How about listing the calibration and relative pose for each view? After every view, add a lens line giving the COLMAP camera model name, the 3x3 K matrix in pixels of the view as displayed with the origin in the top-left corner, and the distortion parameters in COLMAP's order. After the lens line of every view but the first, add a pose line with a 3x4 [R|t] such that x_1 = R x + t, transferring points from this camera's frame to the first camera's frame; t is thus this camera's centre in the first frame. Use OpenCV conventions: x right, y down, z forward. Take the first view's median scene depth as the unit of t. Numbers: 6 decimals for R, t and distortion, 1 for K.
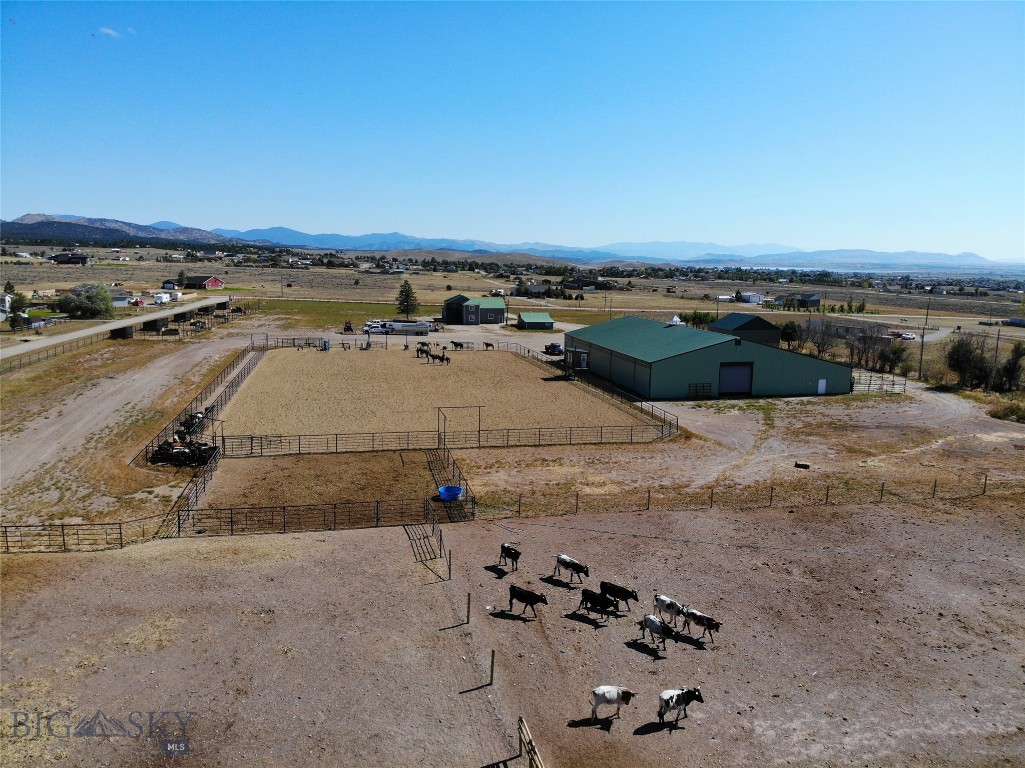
lens RADIAL K [[758.1, 0, 511.3], [0, 758.1, 377.9], [0, 0, 1]] dist [0.082360, -0.197117]
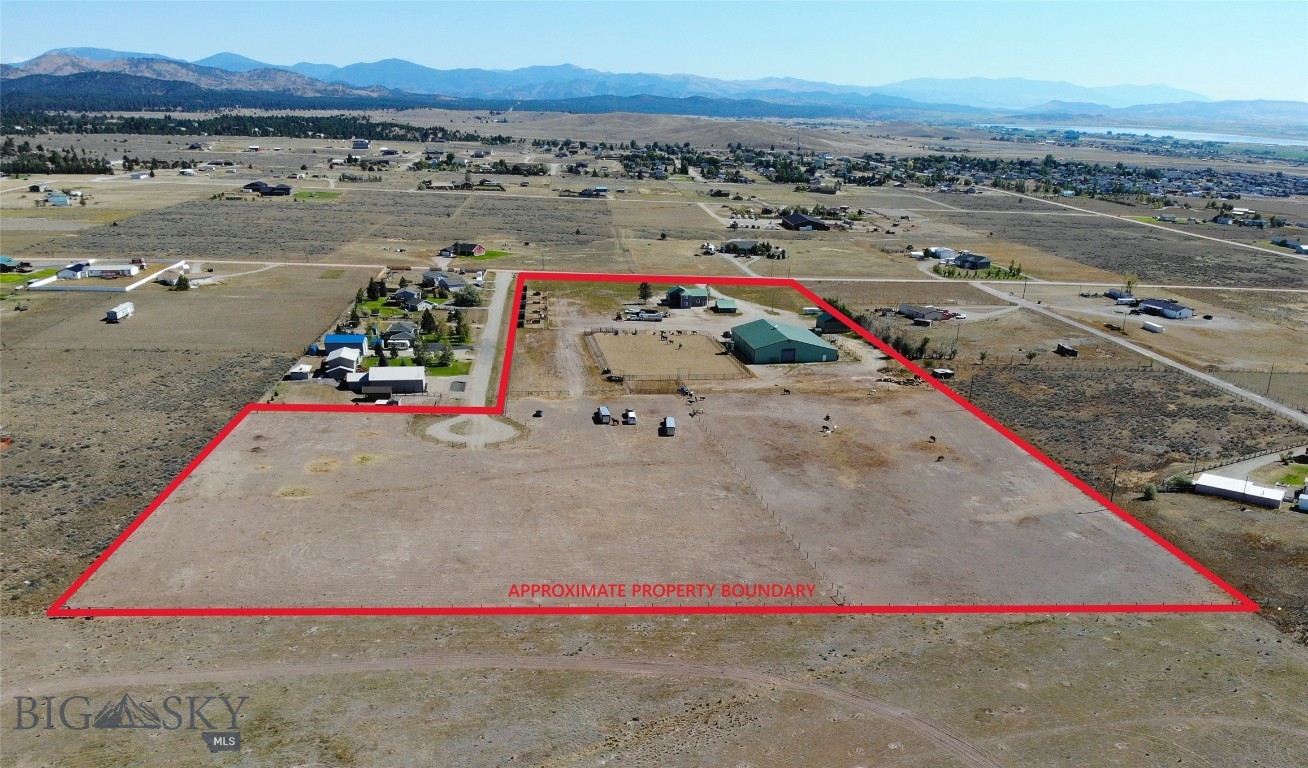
lens RADIAL K [[1140.6, 0, 654.0], [0, 1140.6, 384.0], [0, 0, 1]] dist [-0.000659, -0.000196]
pose [[0.997049, 0.019817, -0.074171, 0.081756], [-0.013844, 0.996683, 0.080201, -0.133315], [0.075514, -0.078938, 0.994015, -1.848473]]
